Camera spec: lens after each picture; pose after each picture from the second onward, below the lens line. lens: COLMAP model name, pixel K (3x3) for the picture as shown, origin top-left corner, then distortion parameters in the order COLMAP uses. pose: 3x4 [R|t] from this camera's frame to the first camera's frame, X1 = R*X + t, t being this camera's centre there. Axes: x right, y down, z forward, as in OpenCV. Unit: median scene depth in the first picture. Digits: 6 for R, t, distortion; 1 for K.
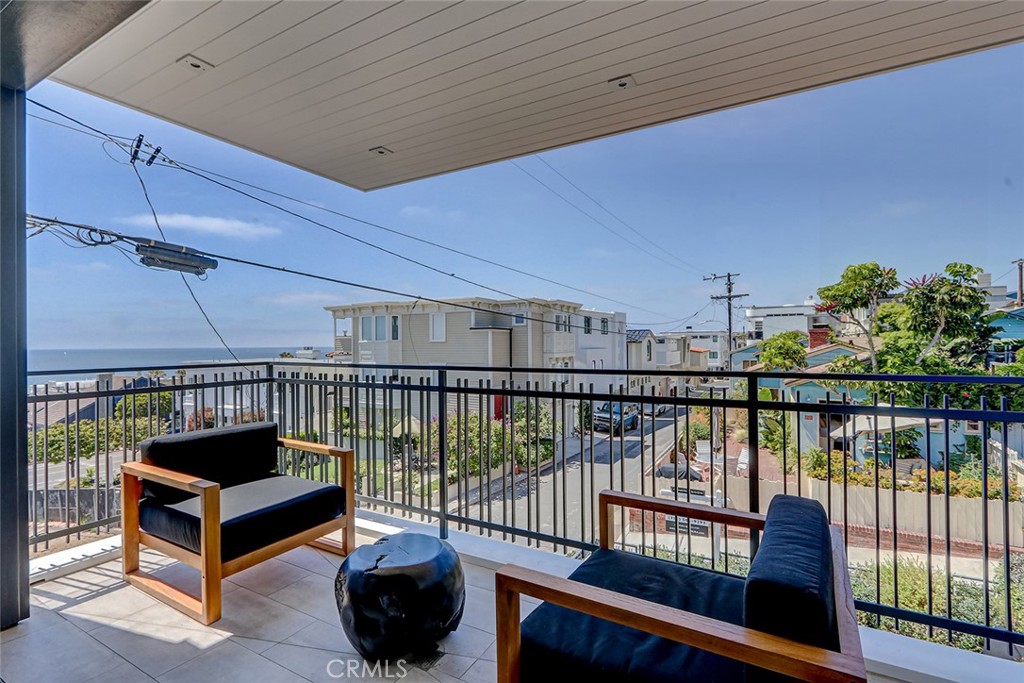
lens RADIAL K [[469.0, 0, 514.8], [0, 469.0, 345.2], [0, 0, 1]] dist [0.001867, 0.000047]
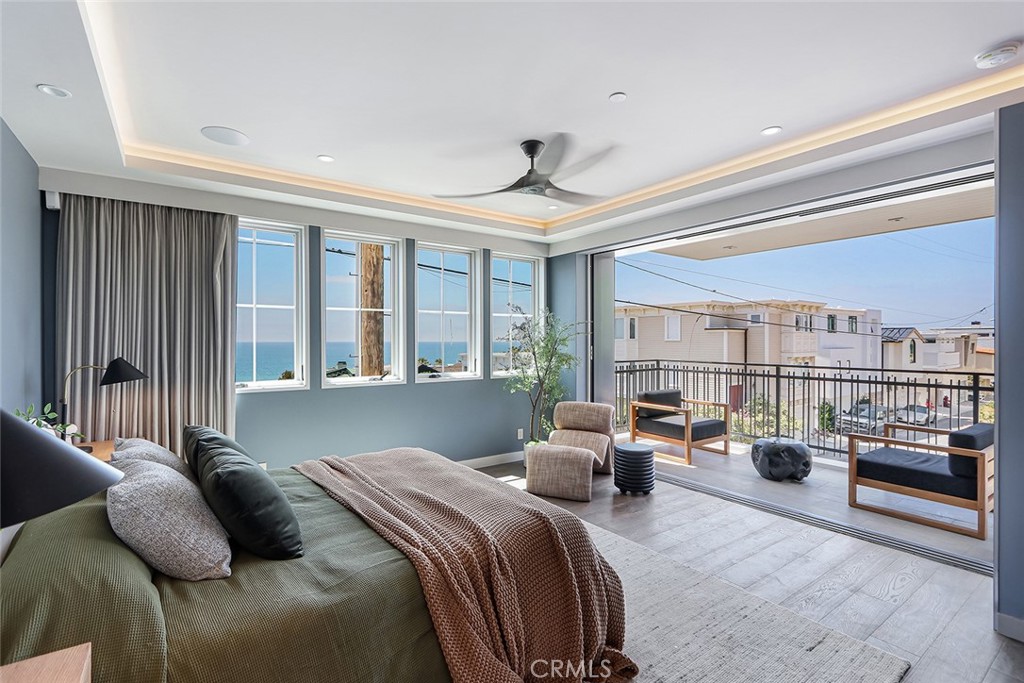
lens RADIAL K [[469.0, 0, 503.6], [0, 469.0, 340.2], [0, 0, 1]] dist [0.001867, 0.000047]
pose [[0.905520, 0.006662, -0.424250, -0.054160], [-0.006488, 0.999977, 0.001855, -0.008126], [0.424253, 0.001073, 0.905543, -0.189764]]
